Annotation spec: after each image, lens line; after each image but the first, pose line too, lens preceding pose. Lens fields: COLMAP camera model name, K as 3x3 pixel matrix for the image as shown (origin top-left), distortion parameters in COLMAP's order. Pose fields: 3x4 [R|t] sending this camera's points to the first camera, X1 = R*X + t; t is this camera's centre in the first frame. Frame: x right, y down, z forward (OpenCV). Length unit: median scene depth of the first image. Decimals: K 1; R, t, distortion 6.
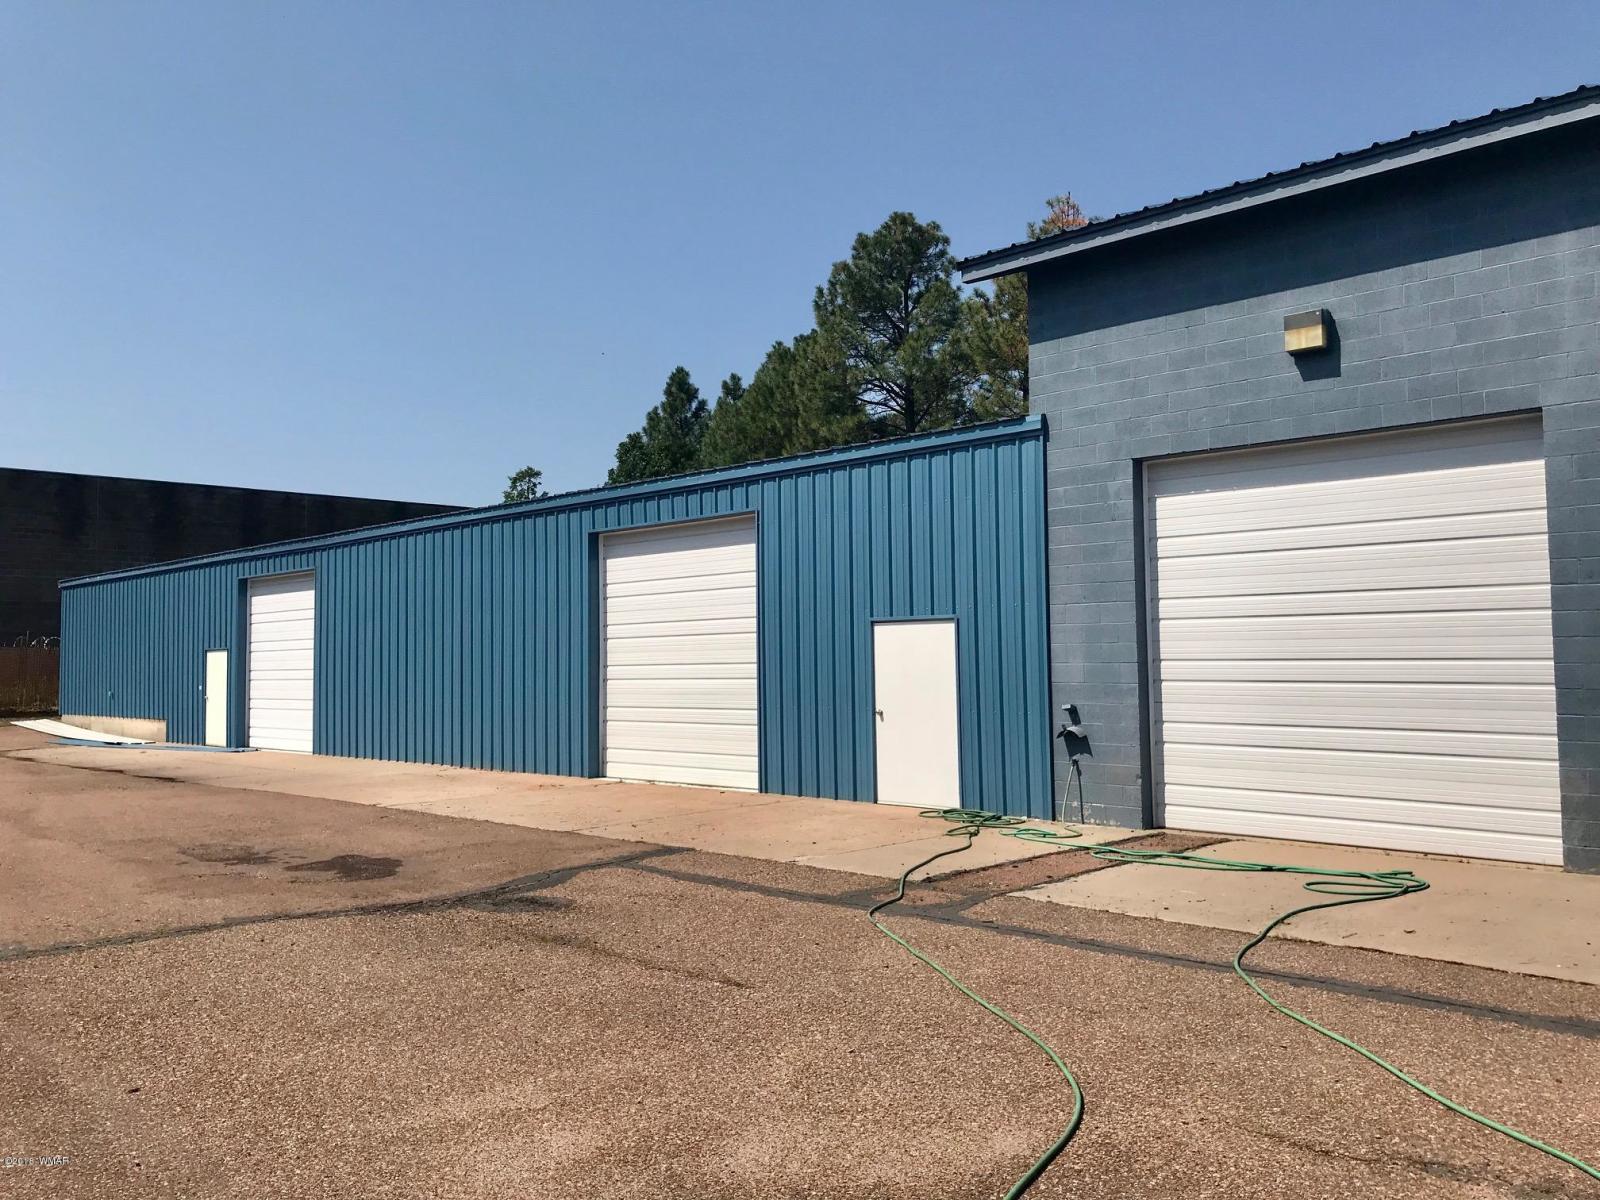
lens RADIAL K [[1325.0, 0, 801.7], [0, 1325.0, 582.2], [0, 0, 1]] dist [0.083488, -0.110316]
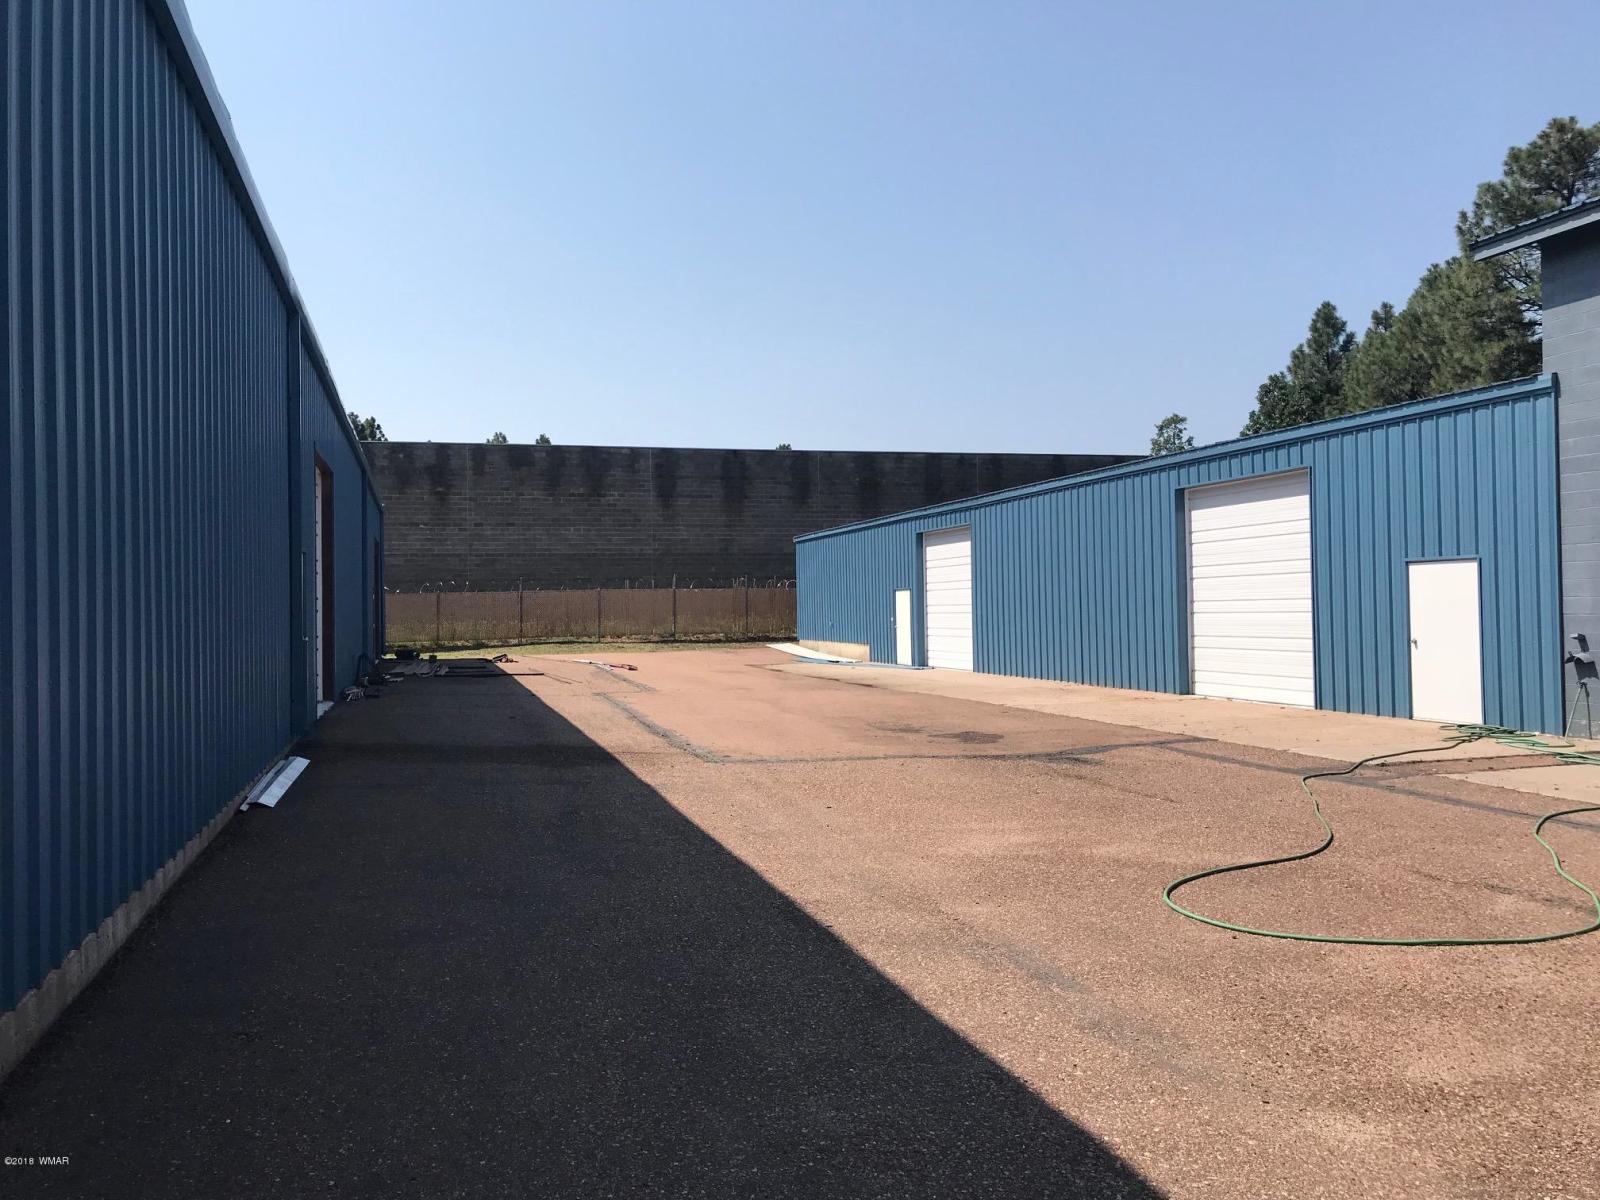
lens RADIAL K [[1325.0, 0, 801.7], [0, 1325.0, 582.2], [0, 0, 1]] dist [0.083488, -0.110316]
pose [[0.877076, -0.010422, -0.480239, 0.089304], [0.032920, 0.998718, 0.038448, -0.008301], [0.479223, -0.049531, 0.876294, -0.156292]]
